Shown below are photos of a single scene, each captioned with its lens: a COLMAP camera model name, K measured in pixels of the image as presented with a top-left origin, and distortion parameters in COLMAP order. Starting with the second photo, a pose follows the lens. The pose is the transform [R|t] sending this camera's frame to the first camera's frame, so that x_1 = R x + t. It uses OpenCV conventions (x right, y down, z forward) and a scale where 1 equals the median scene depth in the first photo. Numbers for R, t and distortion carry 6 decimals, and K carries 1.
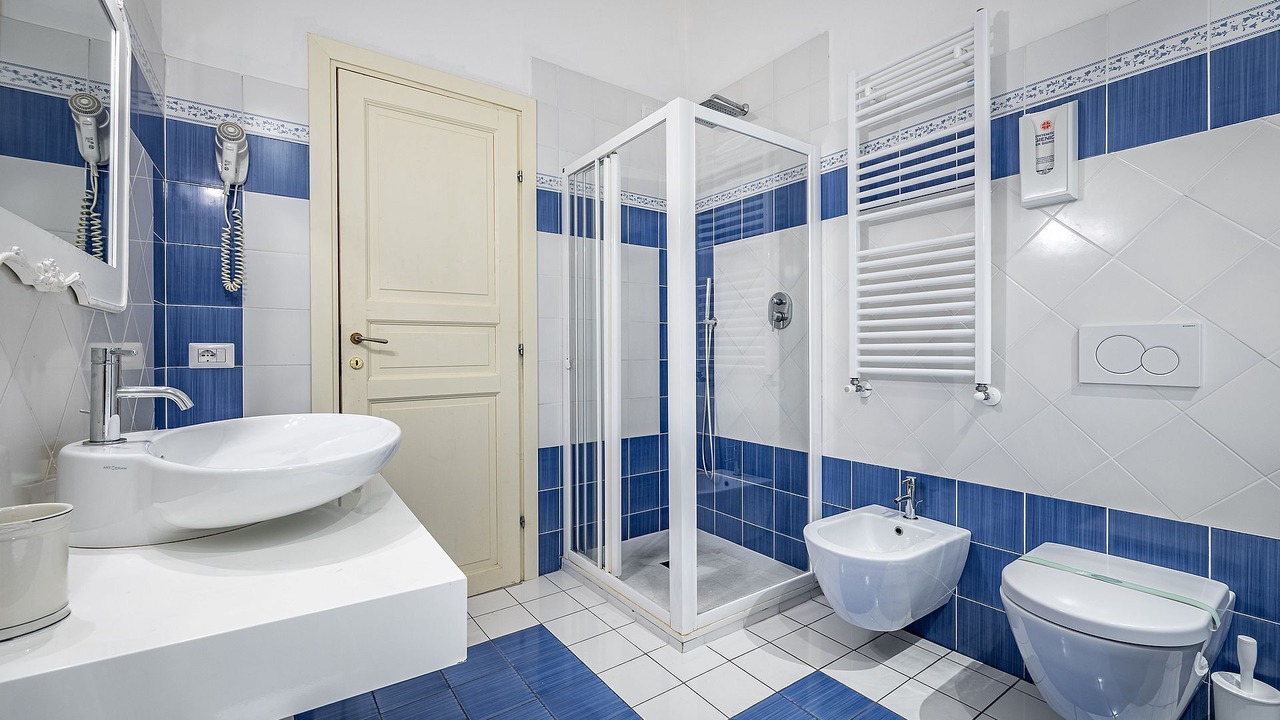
lens RADIAL K [[538.0, 0, 640.0], [0, 538.0, 360.0], [0, 0, 1]] dist [0.000648, -0.000120]
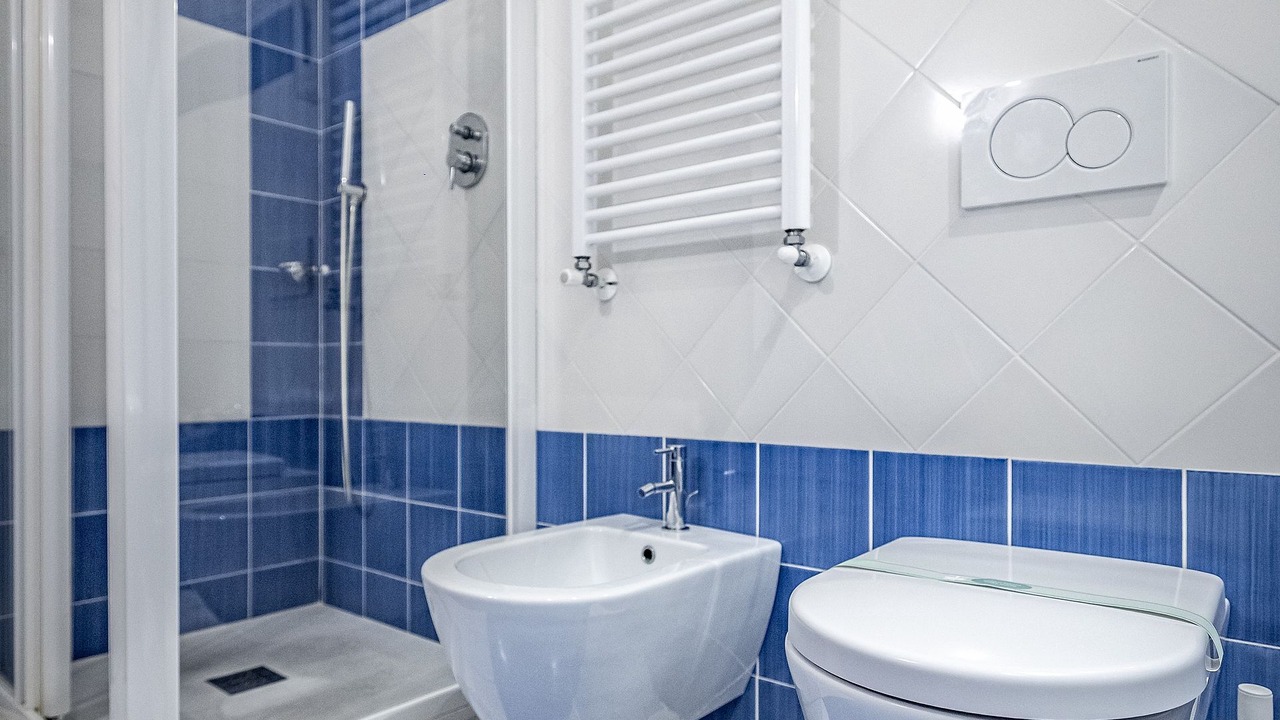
lens RADIAL K [[808.8, 0, 643.1], [0, 808.8, 382.6], [0, 0, 1]] dist [-0.005124, 0.001940]
pose [[0.962820, -0.001074, 0.270140, 0.289028], [0.001840, 0.999995, -0.002583, 0.170036], [-0.270136, 0.002984, 0.962818, 0.317296]]
